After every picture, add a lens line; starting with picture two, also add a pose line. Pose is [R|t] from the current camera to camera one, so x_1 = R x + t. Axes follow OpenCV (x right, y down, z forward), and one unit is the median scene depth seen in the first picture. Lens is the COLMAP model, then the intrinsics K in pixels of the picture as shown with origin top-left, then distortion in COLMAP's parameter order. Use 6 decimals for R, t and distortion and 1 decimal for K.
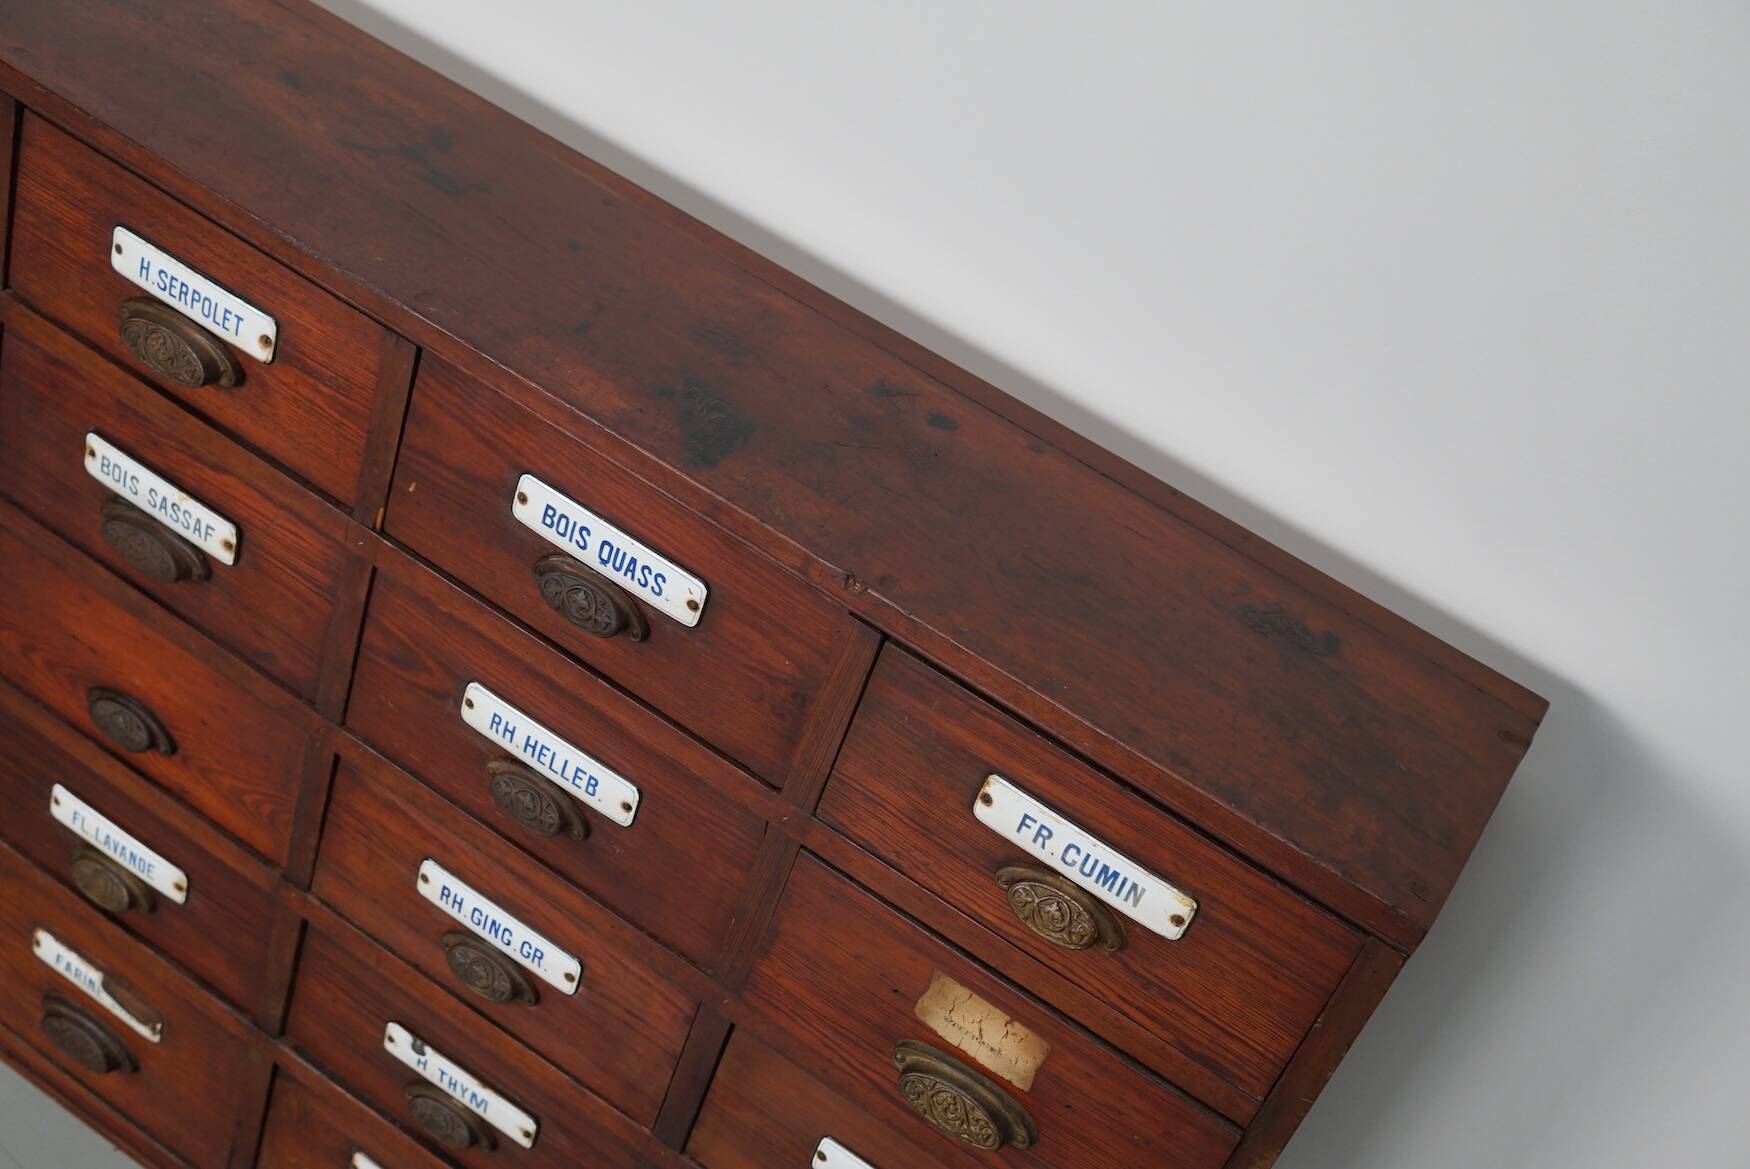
lens RADIAL K [[2257.4, 0, 889.5], [0, 2257.4, 568.9], [0, 0, 1]] dist [-0.093441, 0.000000]
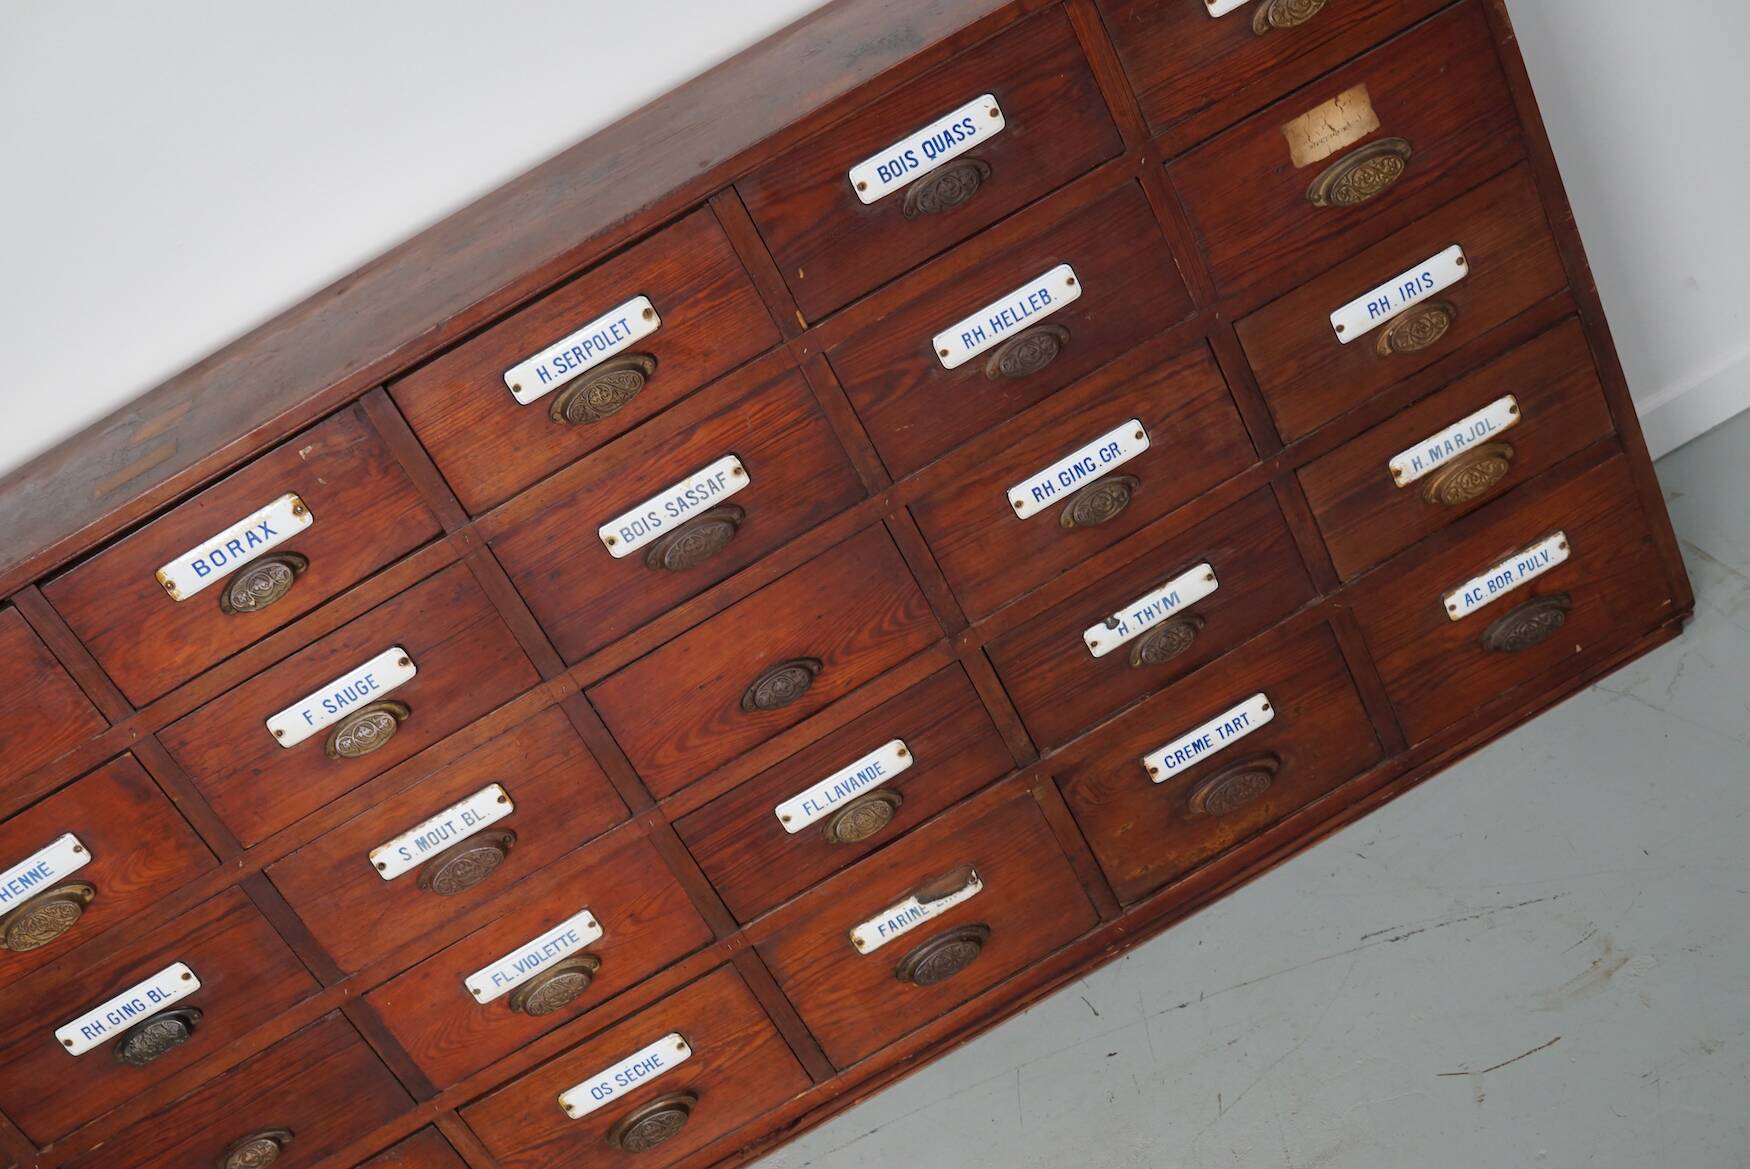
lens RADIAL K [[2257.4, 0, 858.7], [0, 2257.4, 587.3], [0, 0, 1]] dist [-0.093441, 0.000000]
pose [[0.485617, -0.832550, 0.266526, -0.693251], [0.861935, 0.506857, 0.012806, 0.069790], [-0.145752, 0.223510, 0.963743, -0.266495]]
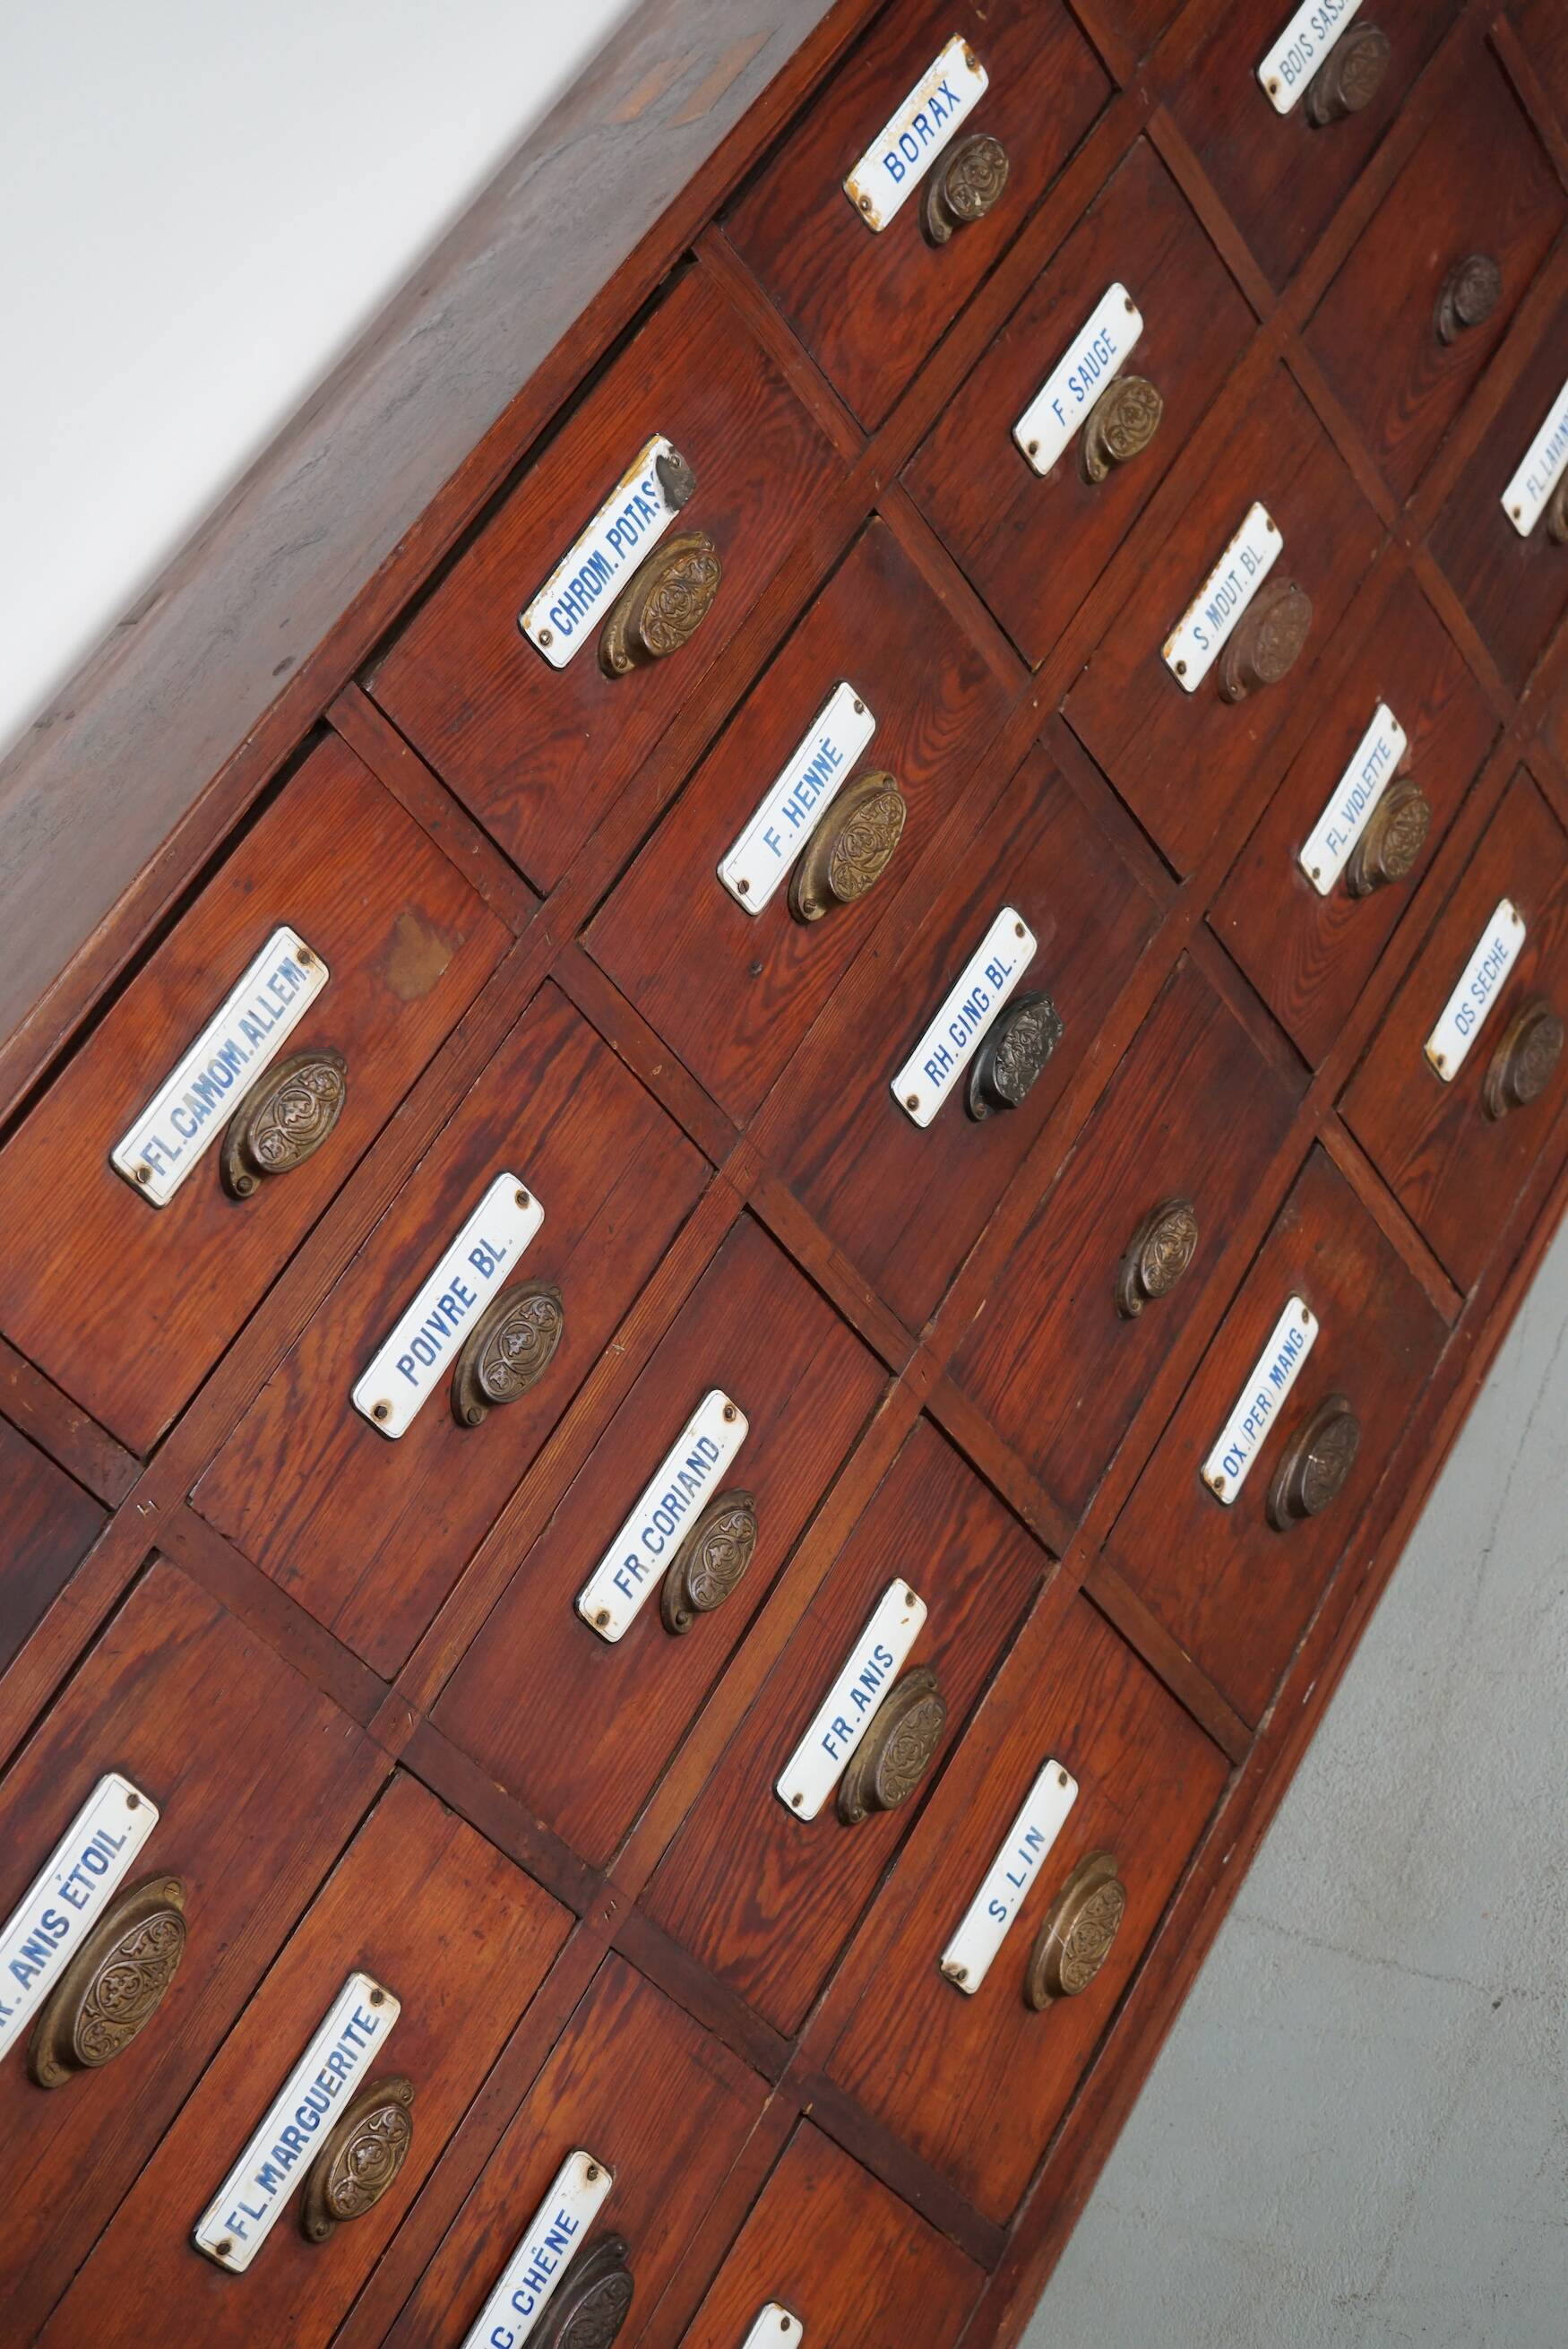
lens RADIAL K [[3029.7, 0, 789.9], [0, 3029.7, 1161.1], [0, 0, 1]] dist [-0.093441, 0.000000]
pose [[-0.081999, -0.828636, 0.553749, -1.434120], [0.943420, 0.114589, 0.311173, -0.587284], [-0.321302, 0.547934, 0.772356, 0.403234]]
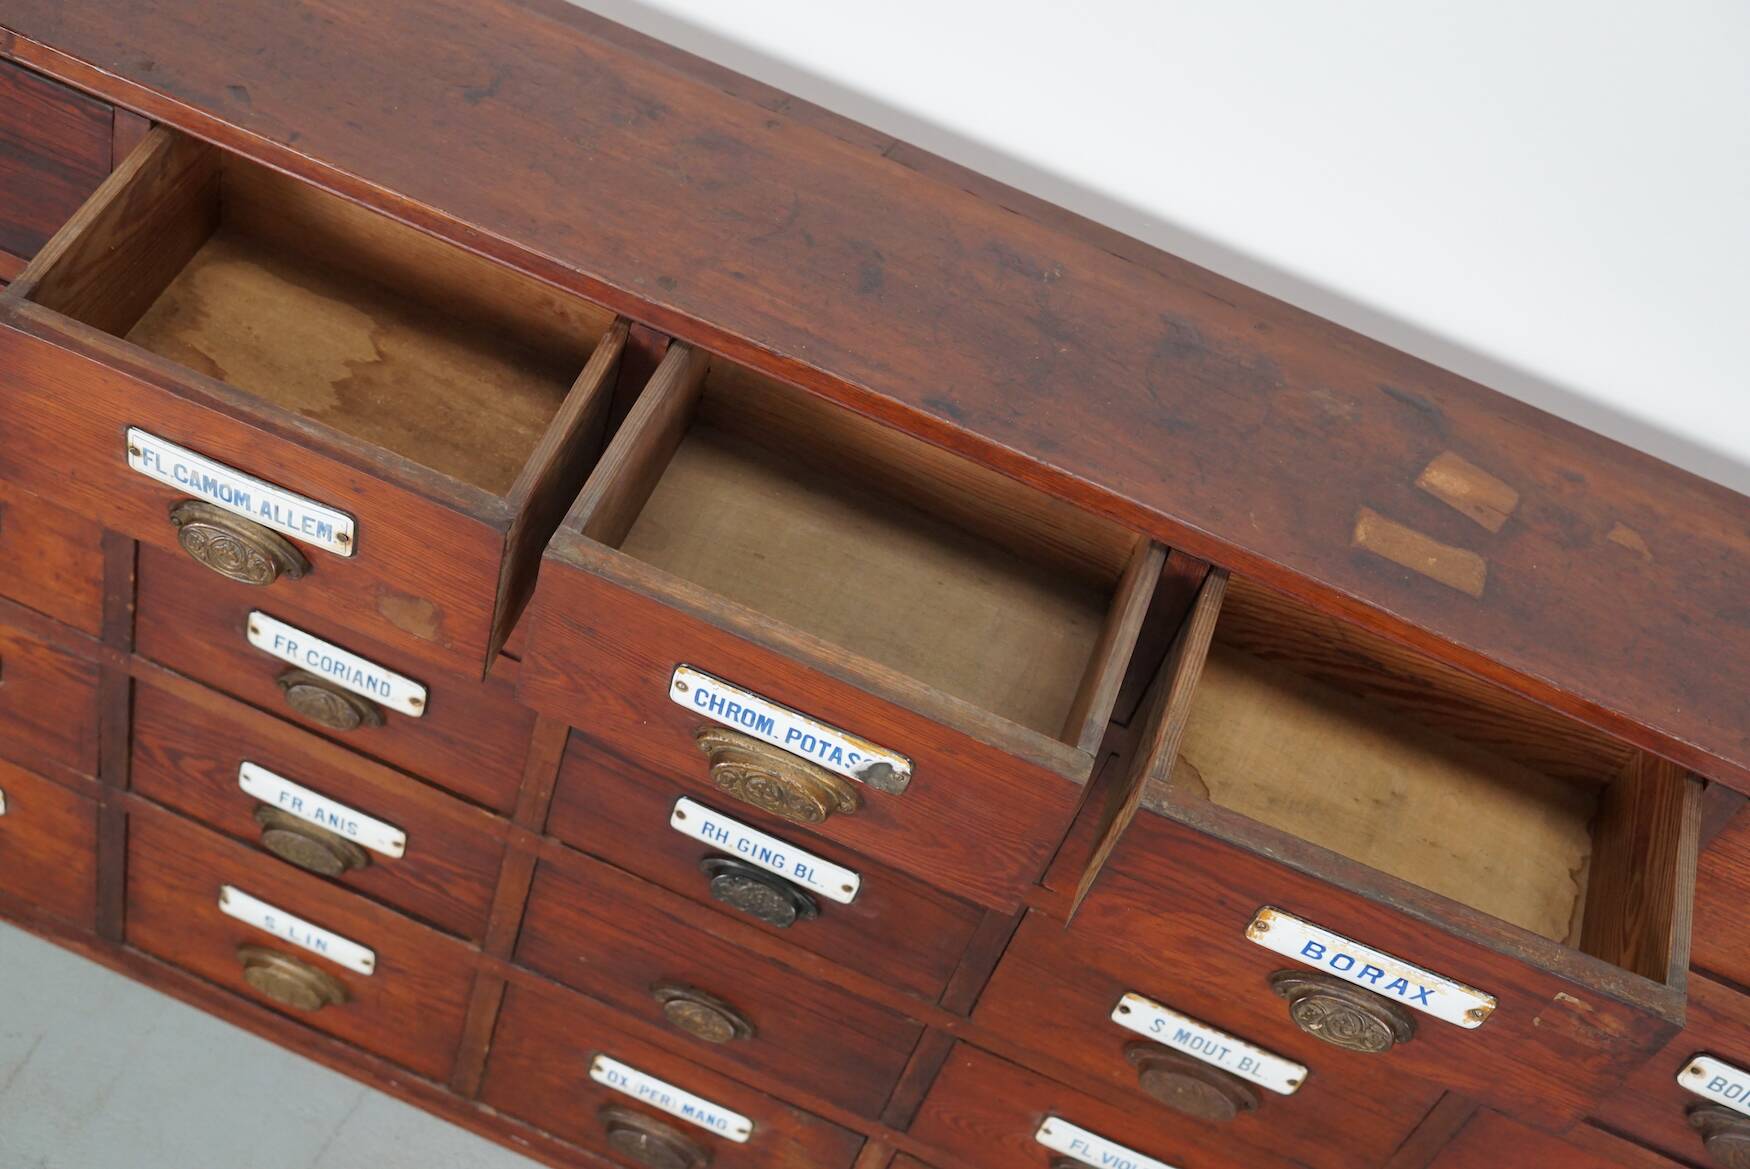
lens RADIAL K [[2257.4, 0, 873.8], [0, 2257.4, 577.8], [0, 0, 1]] dist [-0.093441, 0.000000]
pose [[0.981644, -0.163781, 0.097724, -0.797569], [0.140695, 0.967805, 0.208706, -0.523226], [-0.128760, -0.191126, 0.973084, 0.193113]]
